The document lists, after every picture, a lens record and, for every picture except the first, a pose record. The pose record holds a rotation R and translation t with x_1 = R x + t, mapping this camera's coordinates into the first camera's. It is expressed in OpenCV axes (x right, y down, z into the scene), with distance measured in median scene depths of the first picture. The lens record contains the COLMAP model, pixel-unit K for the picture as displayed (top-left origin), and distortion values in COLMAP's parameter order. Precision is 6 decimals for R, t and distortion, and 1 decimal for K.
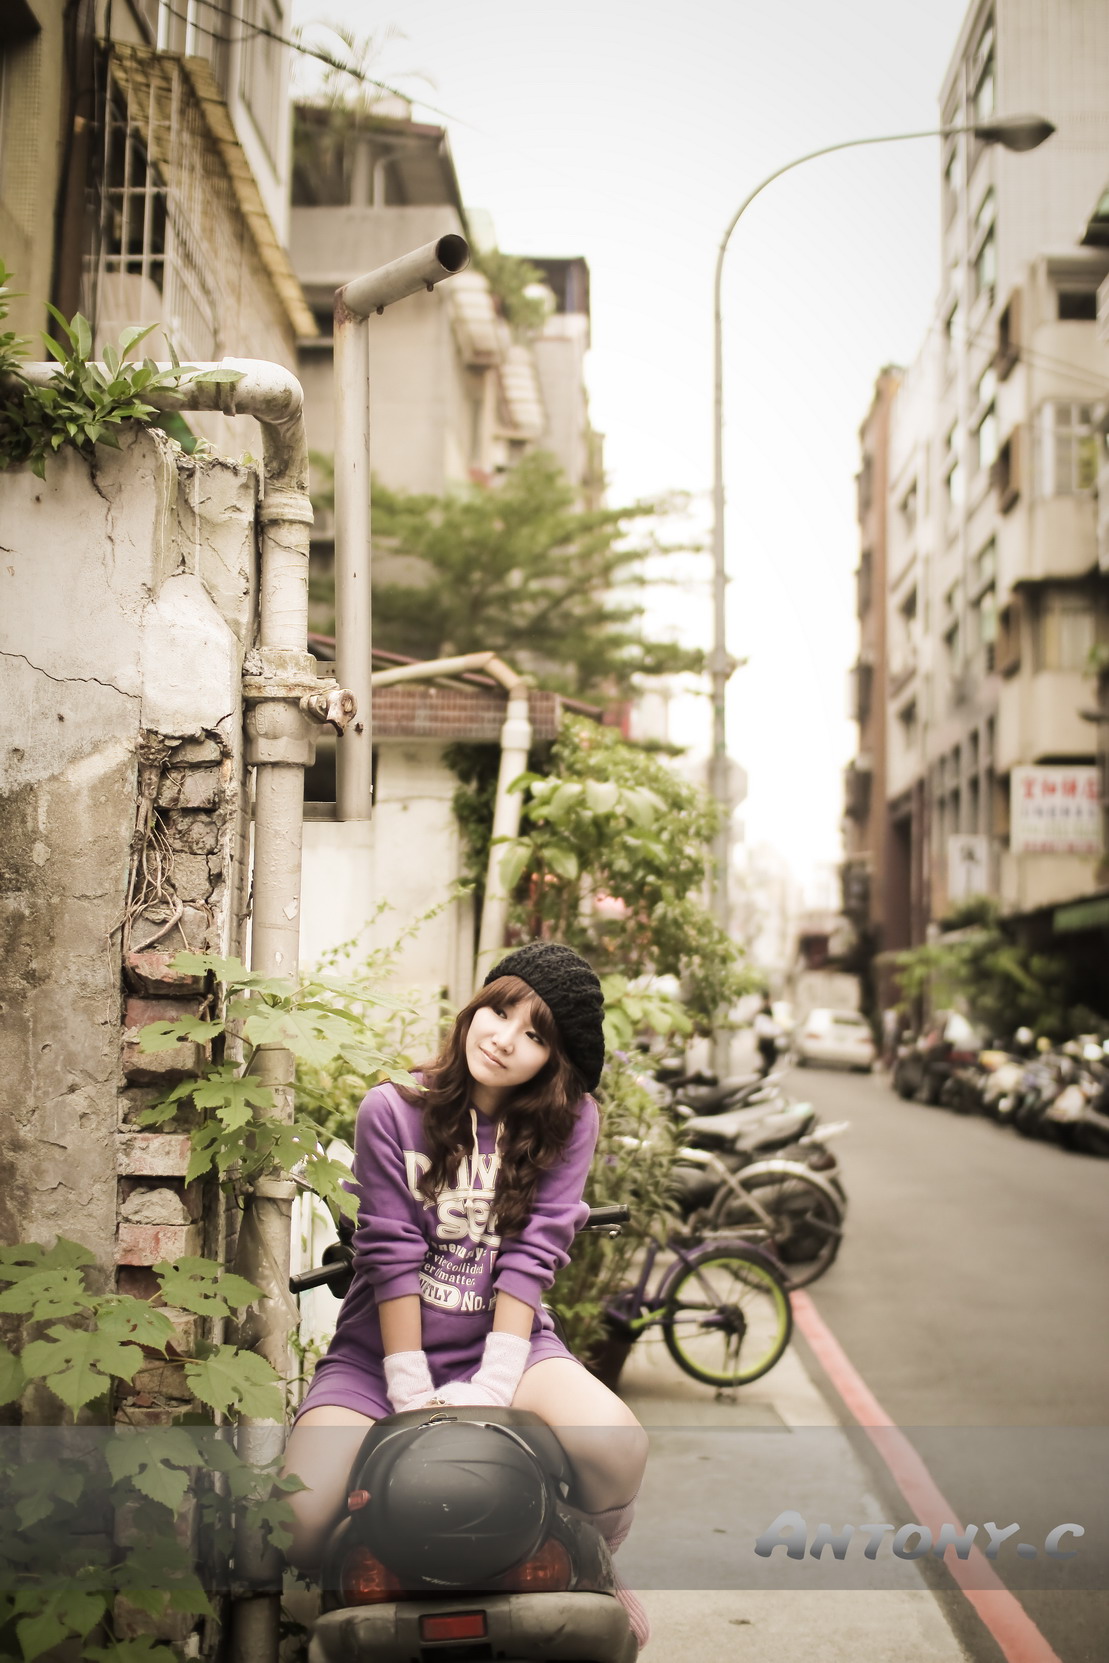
lens RADIAL K [[2361.6, 0, 554.5], [0, 2361.6, 831.5], [0, 0, 1]] dist [-0.162993, 0.008621]
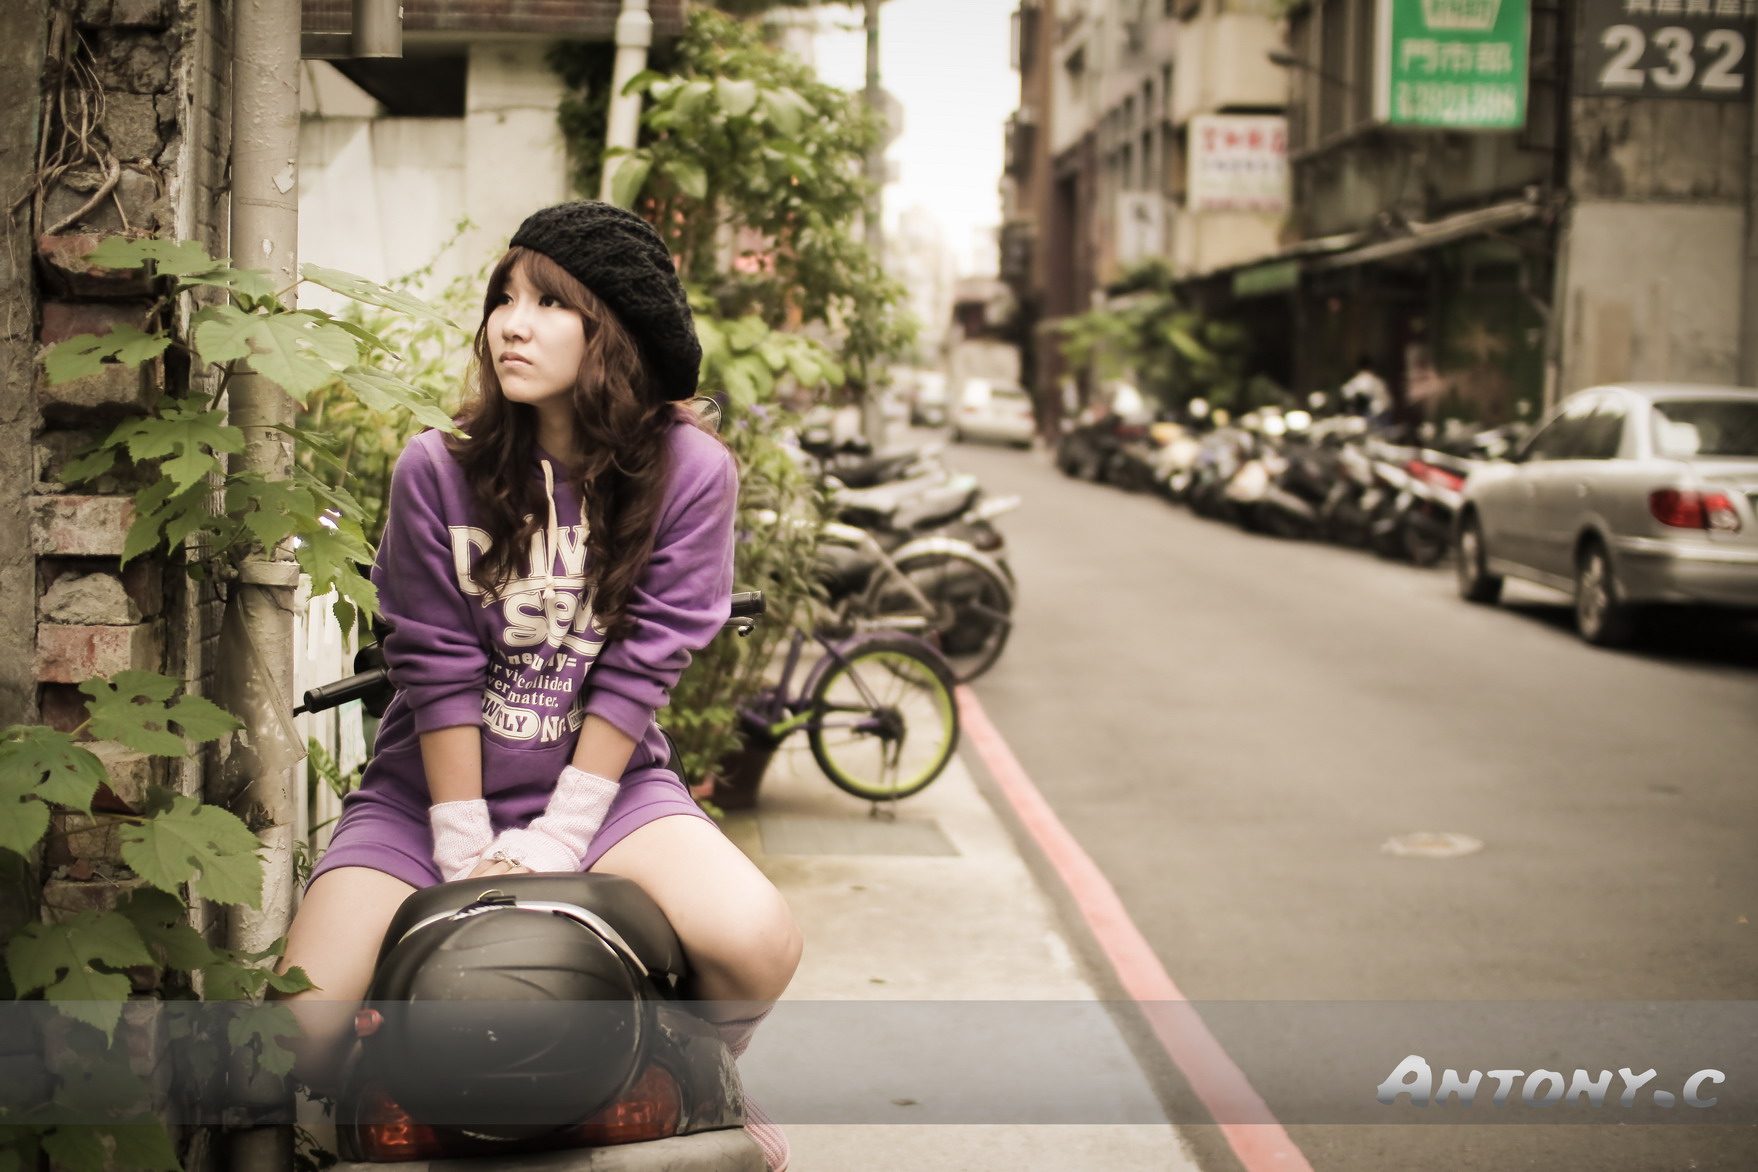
lens RADIAL K [[2466.6, 0, 879.0], [0, 2466.6, 586.0], [0, 0, 1]] dist [-0.028928, -0.039772]
pose [[0.997235, -0.003329, 0.074238, 0.005330], [-0.008280, 0.987797, 0.155525, 0.018829], [-0.073850, -0.155710, 0.985038, 0.121522]]
